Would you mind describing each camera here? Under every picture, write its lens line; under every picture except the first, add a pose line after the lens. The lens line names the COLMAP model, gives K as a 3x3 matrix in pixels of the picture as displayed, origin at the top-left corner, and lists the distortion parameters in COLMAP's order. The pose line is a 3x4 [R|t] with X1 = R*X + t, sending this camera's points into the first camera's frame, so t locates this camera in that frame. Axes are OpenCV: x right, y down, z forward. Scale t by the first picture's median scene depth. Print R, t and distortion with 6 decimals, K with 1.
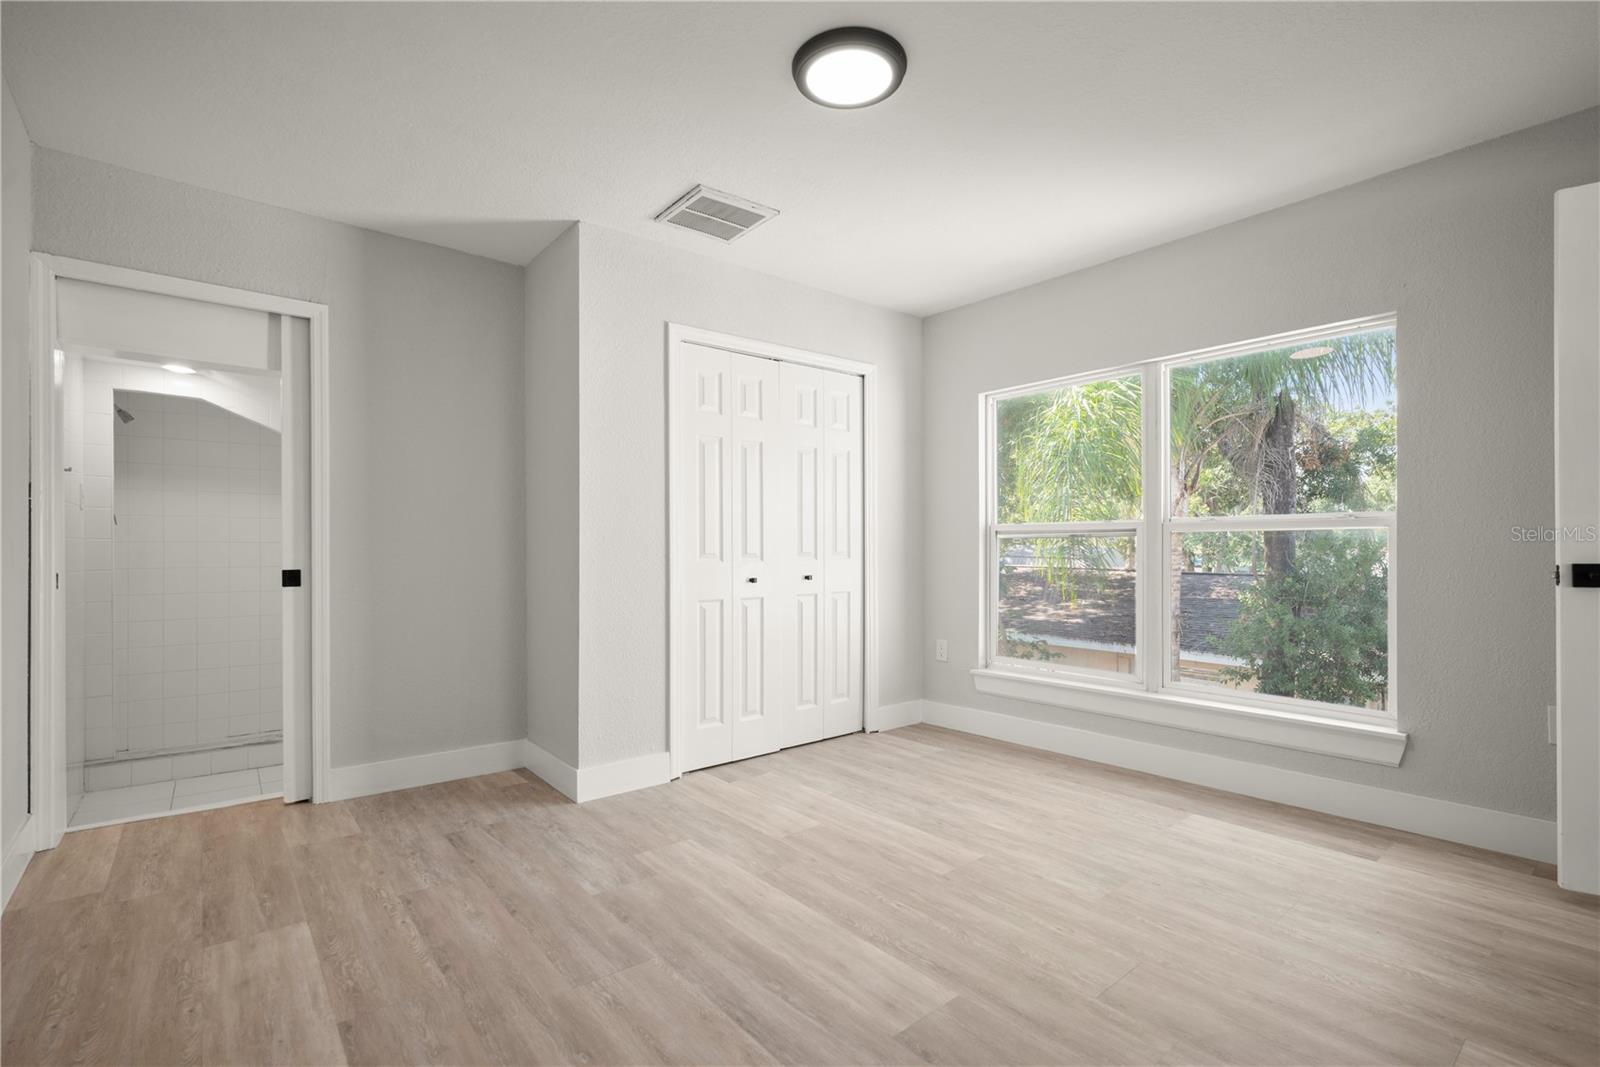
lens RADIAL K [[733.2, 0, 798.3], [0, 733.2, 538.8], [0, 0, 1]] dist [0.001108, 0.000459]
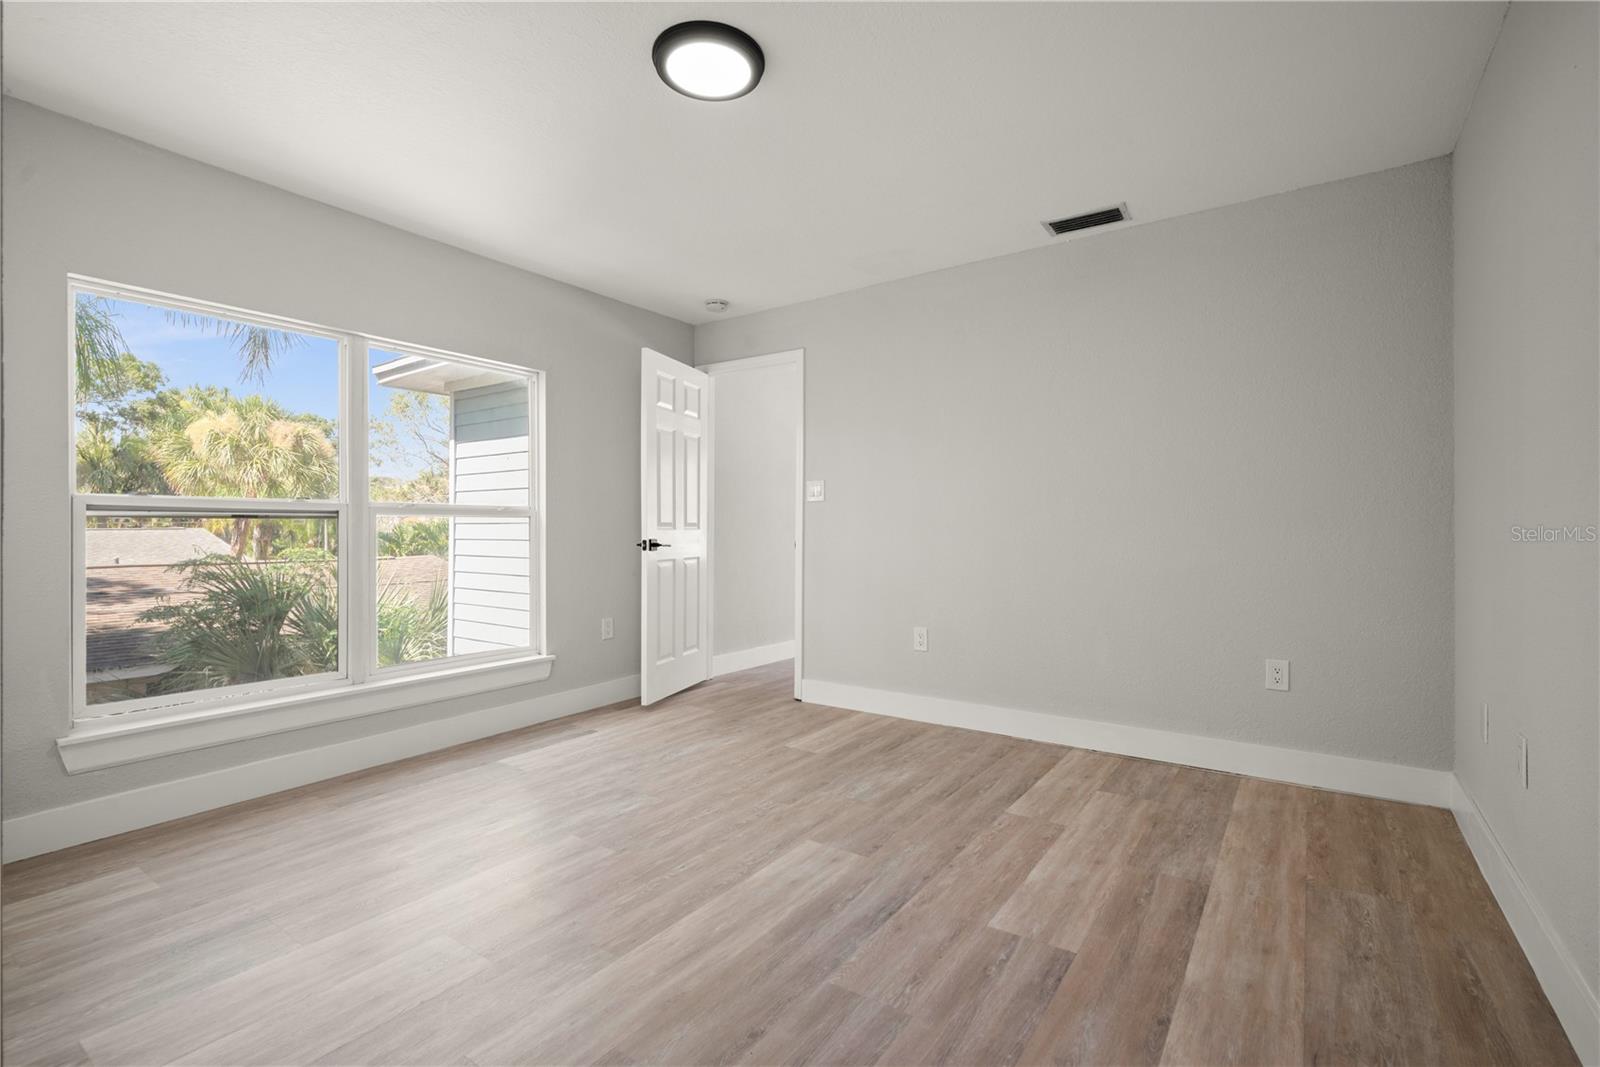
lens RADIAL K [[733.2, 0, 798.3], [0, 733.2, 538.8], [0, 0, 1]] dist [0.001108, 0.000459]
pose [[-0.271931, -0.005984, 0.962298, -0.860667], [-0.006089, 0.999971, 0.004497, 0.020509], [-0.962297, -0.004637, -0.271960, 1.055422]]
